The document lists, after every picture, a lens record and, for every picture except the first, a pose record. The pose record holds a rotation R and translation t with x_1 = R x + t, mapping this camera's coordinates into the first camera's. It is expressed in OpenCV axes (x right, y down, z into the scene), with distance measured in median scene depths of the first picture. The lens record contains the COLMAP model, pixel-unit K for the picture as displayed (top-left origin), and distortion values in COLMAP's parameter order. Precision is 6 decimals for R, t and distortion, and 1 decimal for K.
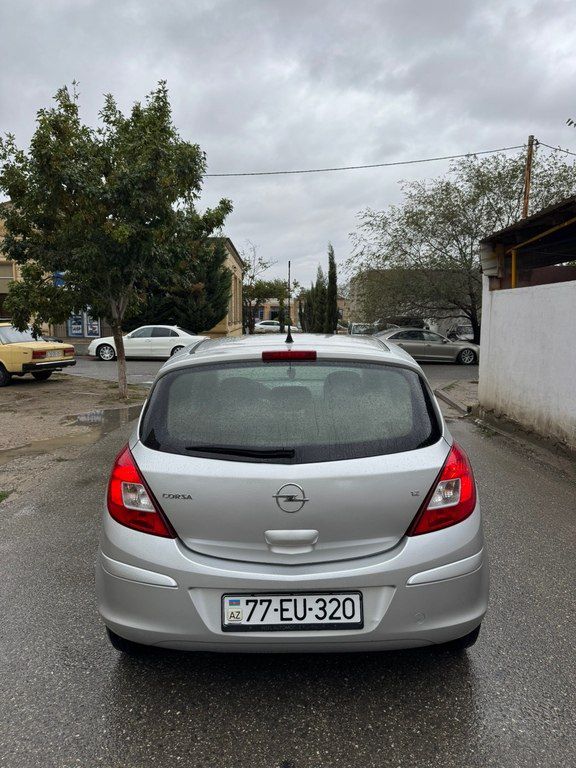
lens RADIAL K [[535.5, 0, 288.0], [0, 535.5, 384.0], [0, 0, 1]] dist [0.036024, -0.002006]
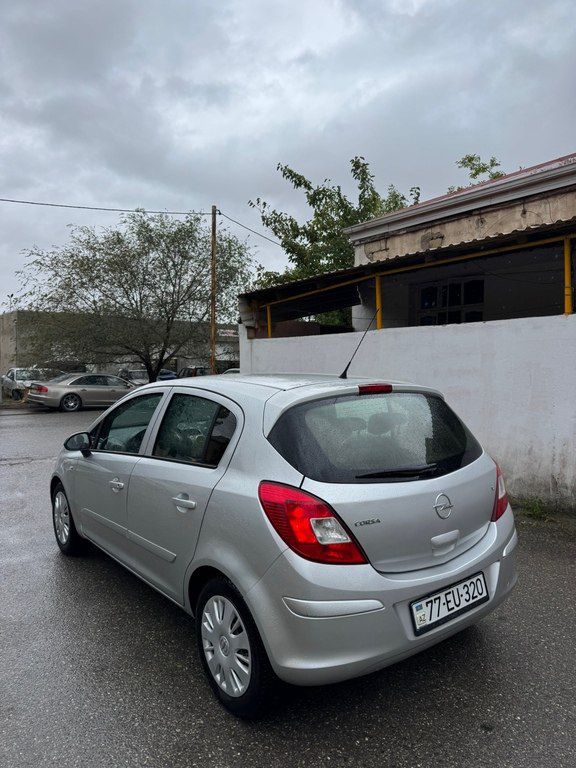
lens RADIAL K [[544.6, 0, 299.8], [0, 544.6, 392.5], [0, 0, 1]] dist [0.041509, 0.000819]
pose [[0.776279, -0.030865, 0.629634, -0.279060], [0.077548, 0.995890, -0.046790, -0.001643], [-0.625602, 0.085149, 0.775482, 0.064654]]
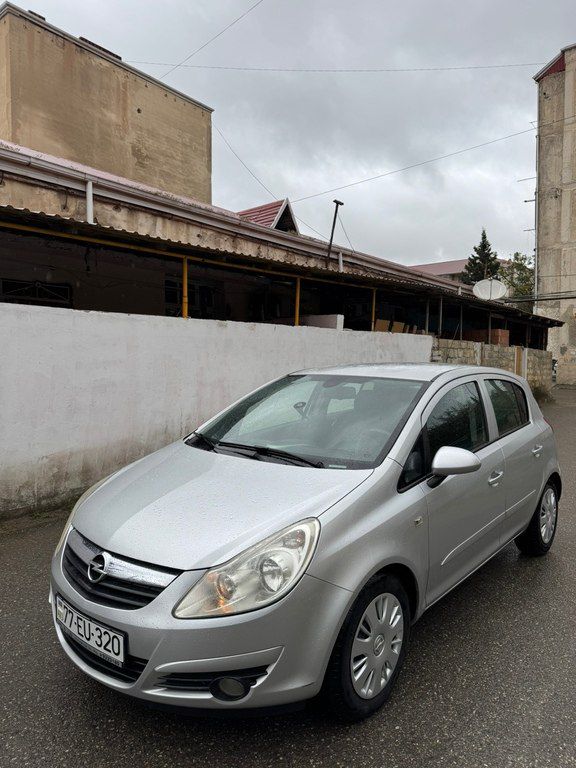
lens RADIAL K [[535.5, 0, 288.0], [0, 535.5, 384.0], [0, 0, 1]] dist [0.036024, -0.002006]
pose [[-0.789483, -0.032493, 0.612912, -0.198773], [0.069983, 0.987320, 0.142486, -0.262270], [-0.609770, 0.155383, -0.777198, 2.210676]]
